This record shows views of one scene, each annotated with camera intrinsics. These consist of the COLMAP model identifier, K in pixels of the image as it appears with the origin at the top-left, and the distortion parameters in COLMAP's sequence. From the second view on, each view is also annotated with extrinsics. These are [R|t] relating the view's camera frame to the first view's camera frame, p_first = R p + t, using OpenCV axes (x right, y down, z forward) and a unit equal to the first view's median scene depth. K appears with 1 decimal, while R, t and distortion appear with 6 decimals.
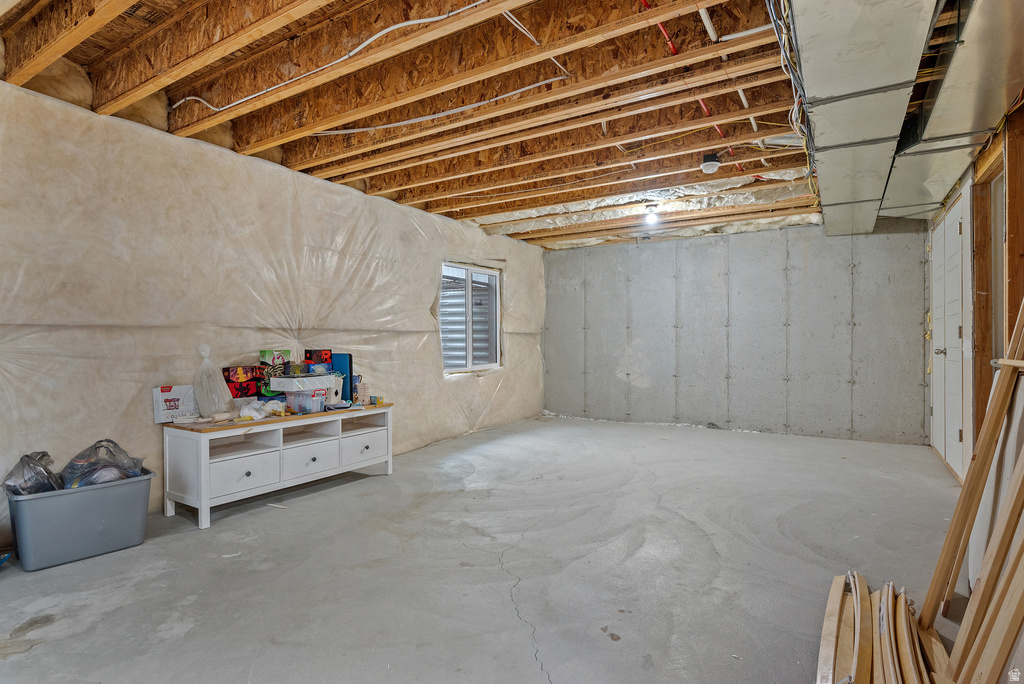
lens RADIAL K [[529.3, 0, 519.4], [0, 529.3, 339.9], [0, 0, 1]] dist [0.003108, 0.000783]
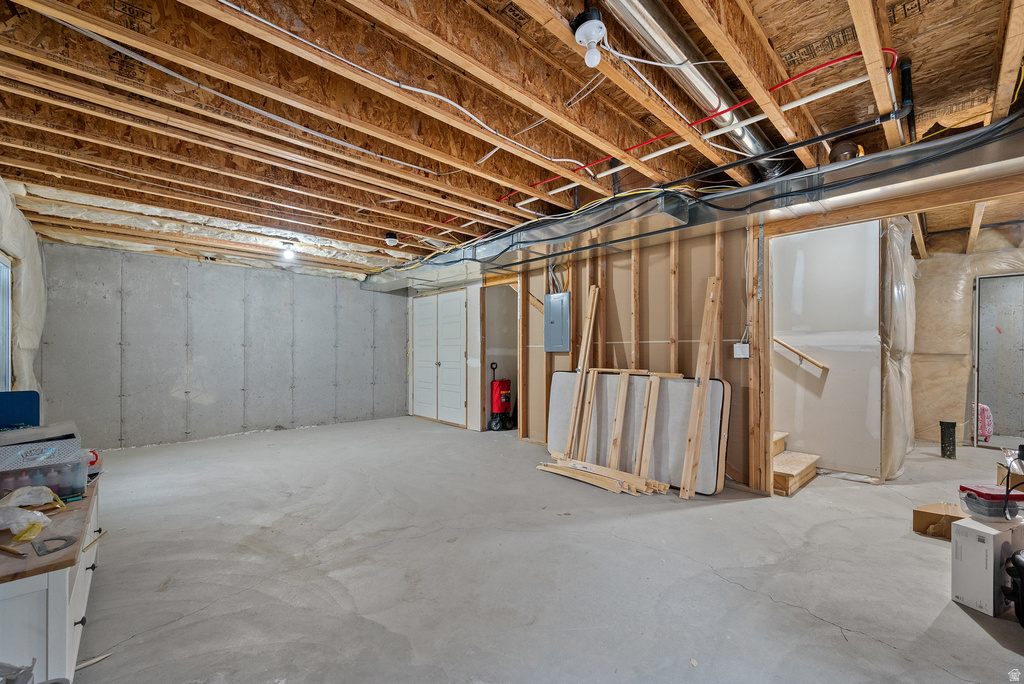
lens RADIAL K [[407.6, 0, 516.0], [0, 407.6, 352.7], [0, 0, 1]] dist [-0.000890, -0.000751]
pose [[0.265365, 0.002481, 0.964145, -0.631356], [-0.006238, 0.999980, -0.000856, -0.020701], [-0.964128, -0.005787, 0.265375, 0.365235]]
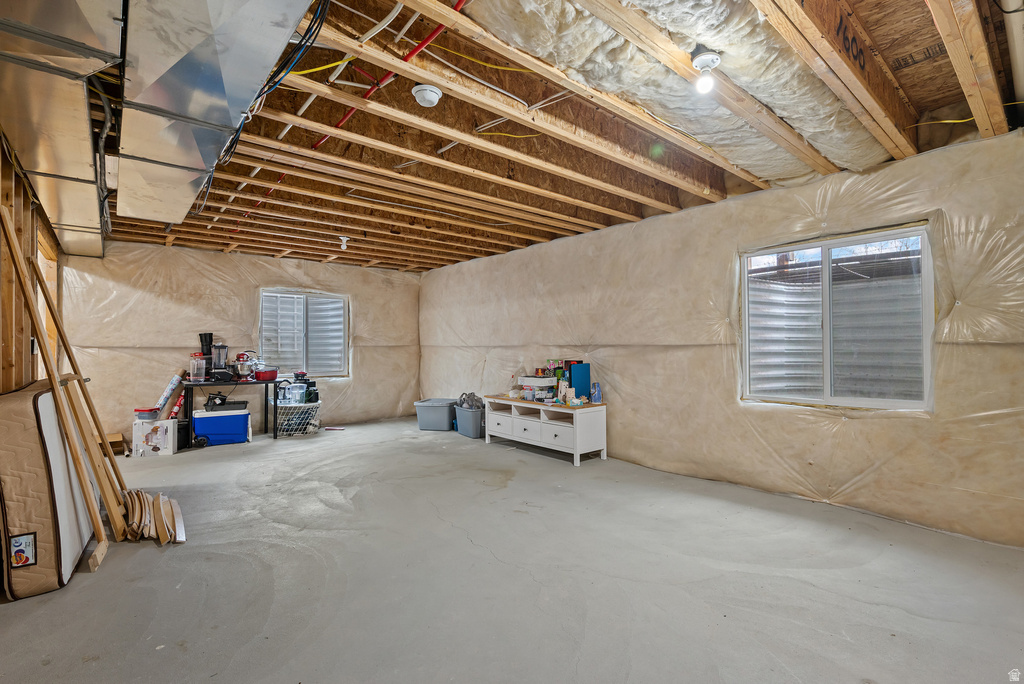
lens RADIAL K [[483.1, 0, 522.2], [0, 483.1, 341.2], [0, 0, 1]] dist [0.005154, -0.000304]
pose [[-0.309244, -0.004738, -0.950971, 0.872711], [0.006420, 0.999954, -0.007069, -0.024075], [0.950961, -0.008291, -0.309200, 1.278060]]
